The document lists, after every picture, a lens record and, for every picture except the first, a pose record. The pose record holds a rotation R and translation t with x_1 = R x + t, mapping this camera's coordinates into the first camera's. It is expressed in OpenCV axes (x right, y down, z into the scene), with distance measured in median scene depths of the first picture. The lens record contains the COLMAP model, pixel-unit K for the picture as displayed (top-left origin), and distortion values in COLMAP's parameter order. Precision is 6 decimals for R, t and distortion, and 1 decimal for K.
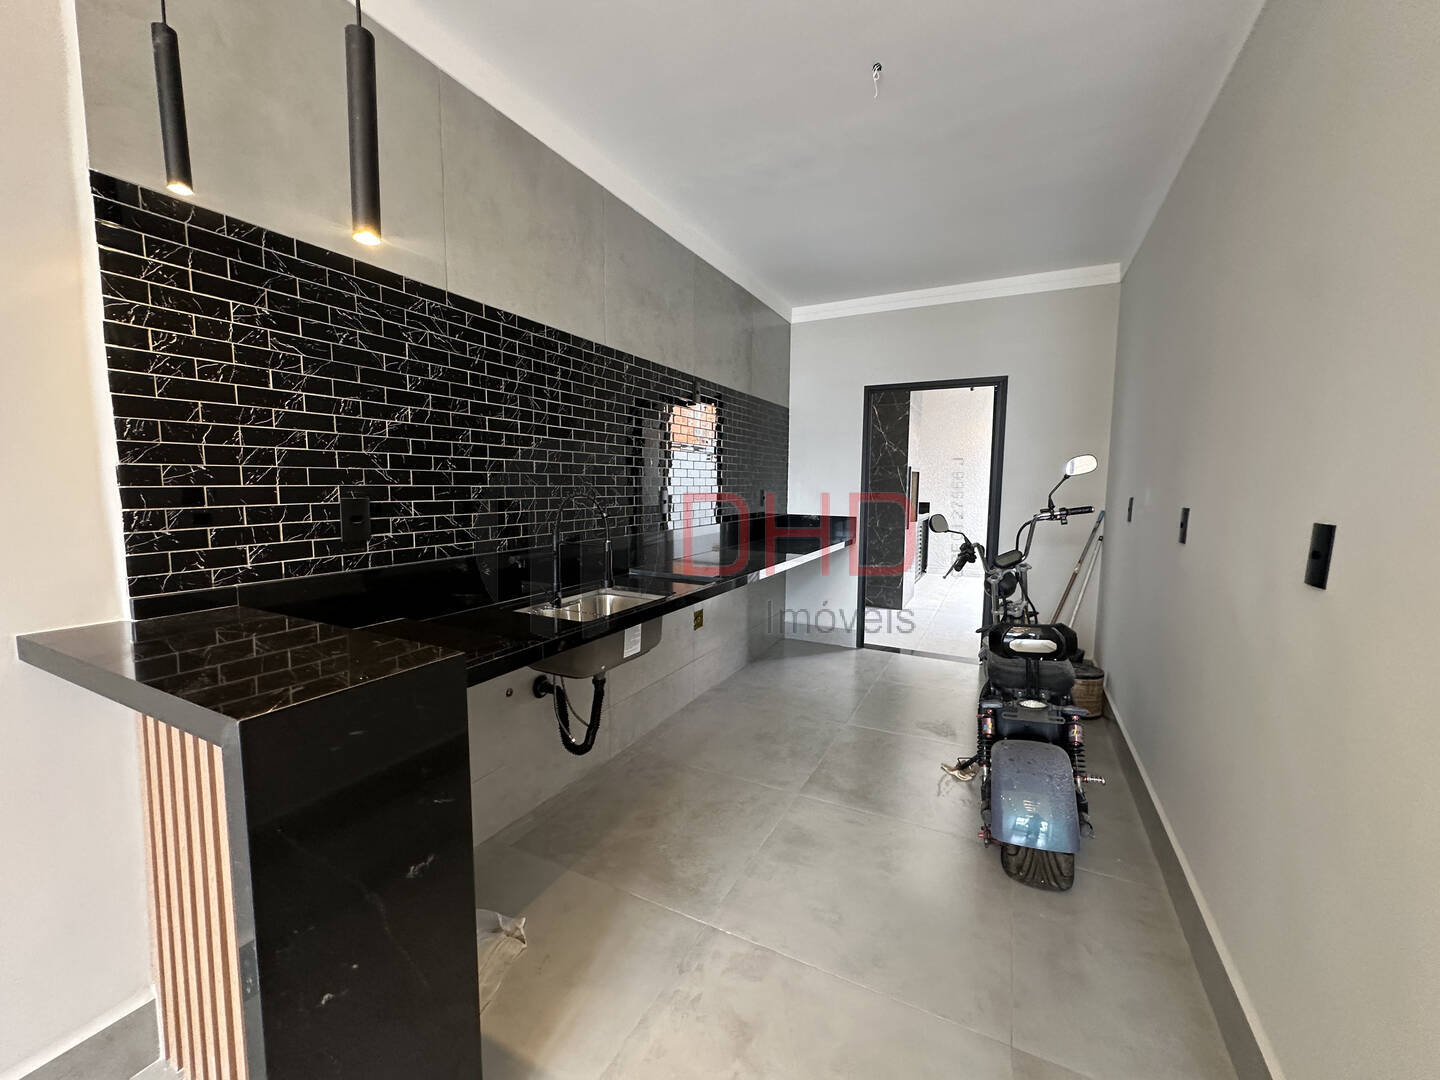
lens RADIAL K [[575.1, 0, 717.7], [0, 575.1, 529.2], [0, 0, 1]] dist [-0.004095, 0.000170]
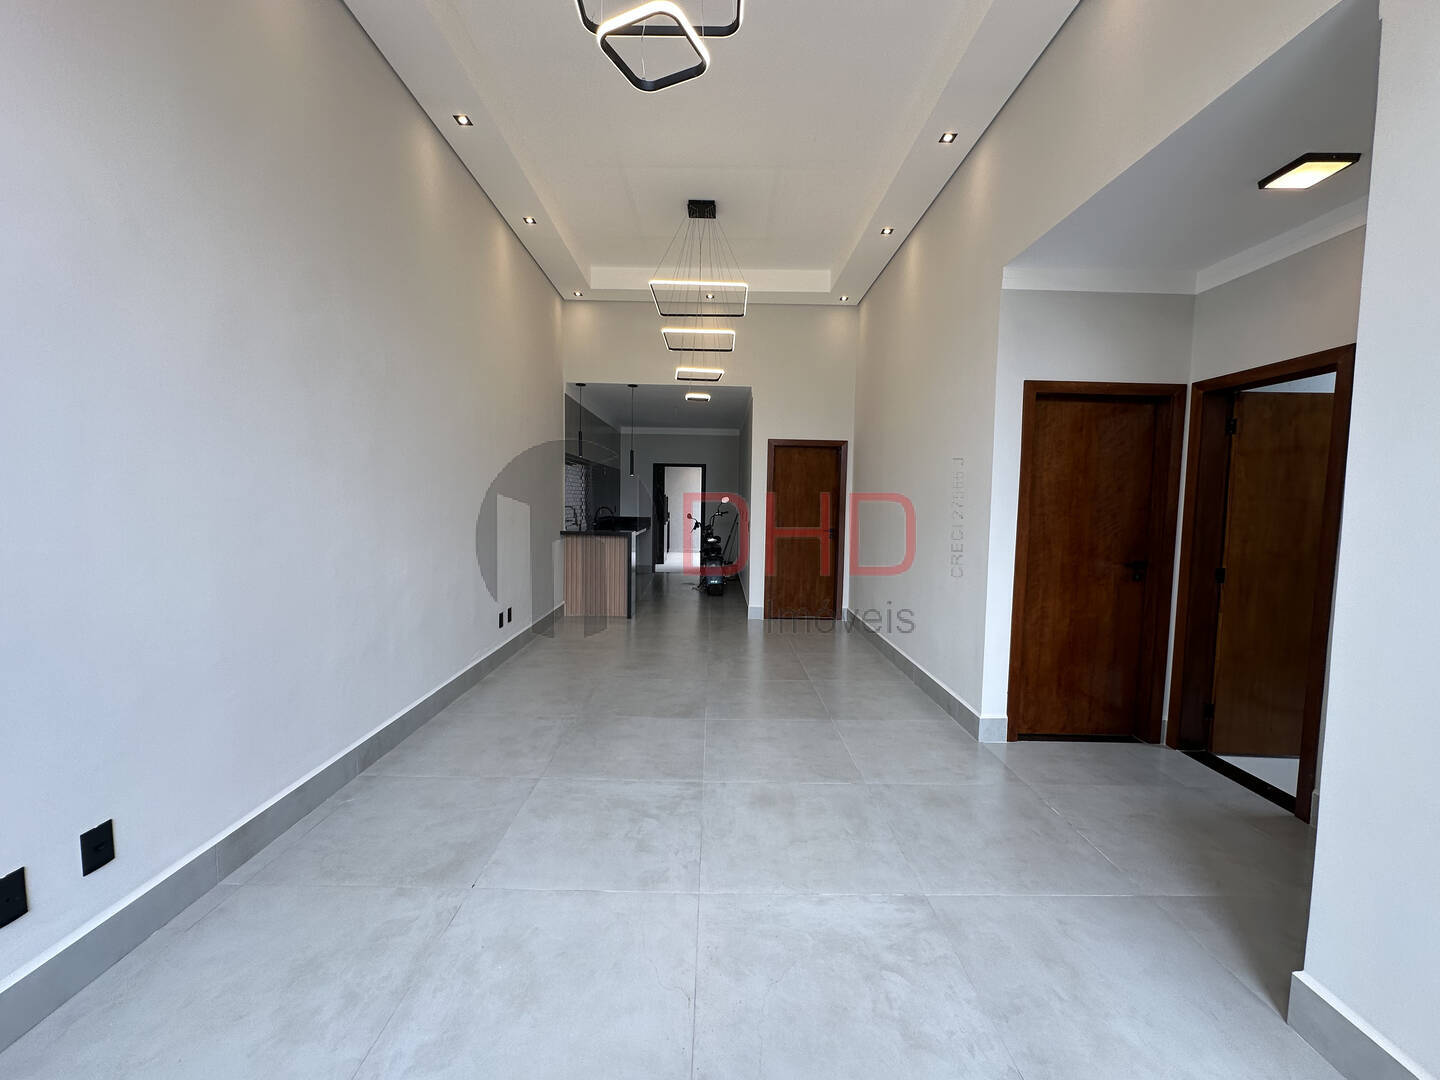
lens RADIAL K [[575.1, 0, 716.4], [0, 575.1, 540.1], [0, 0, 1]] dist [-0.004095, 0.000170]
pose [[0.889495, -0.032105, 0.455816, -0.949194], [0.033389, 0.999429, 0.005237, 0.106978], [-0.455724, 0.010561, 0.890058, -1.942925]]
